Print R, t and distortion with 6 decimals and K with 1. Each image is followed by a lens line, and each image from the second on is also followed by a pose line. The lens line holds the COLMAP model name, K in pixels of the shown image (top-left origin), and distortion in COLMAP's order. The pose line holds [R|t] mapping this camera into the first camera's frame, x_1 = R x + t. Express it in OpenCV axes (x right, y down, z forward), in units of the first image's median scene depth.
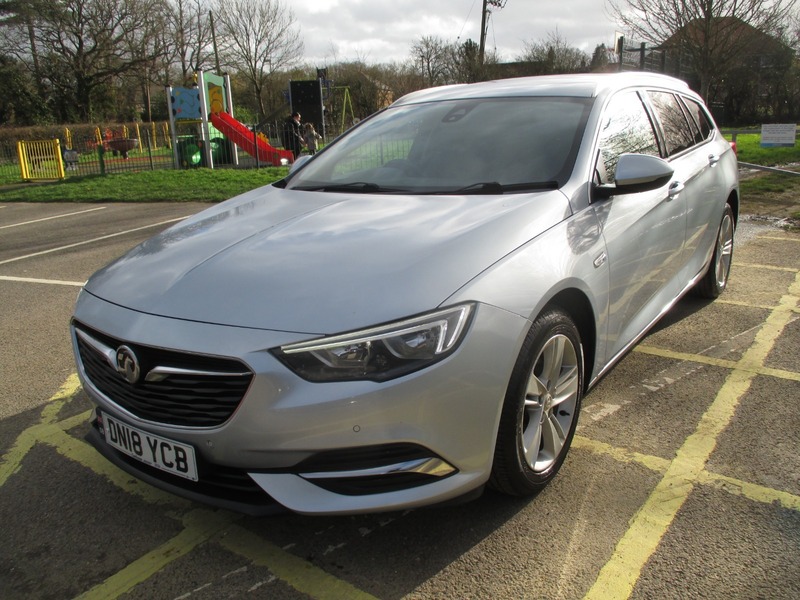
lens RADIAL K [[676.5, 0, 400.9], [0, 676.5, 316.5], [0, 0, 1]] dist [-0.036126, 0.005471]
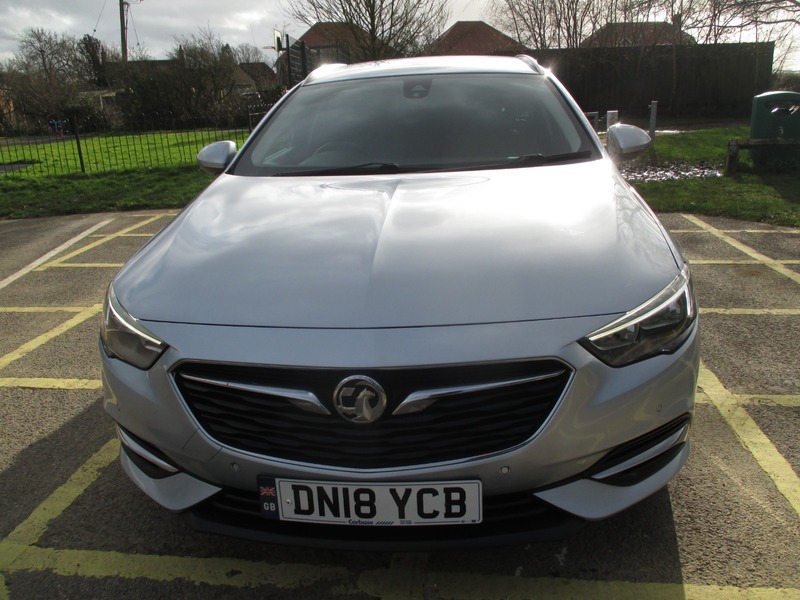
lens RADIAL K [[676.5, 0, 404.8], [0, 676.5, 305.8], [0, 0, 1]] dist [-0.036126, 0.005471]
pose [[0.861868, -0.143805, 0.486316, -0.452983], [0.151201, 0.988205, 0.024251, -0.027211], [-0.484067, 0.052631, 0.873446, 0.201544]]
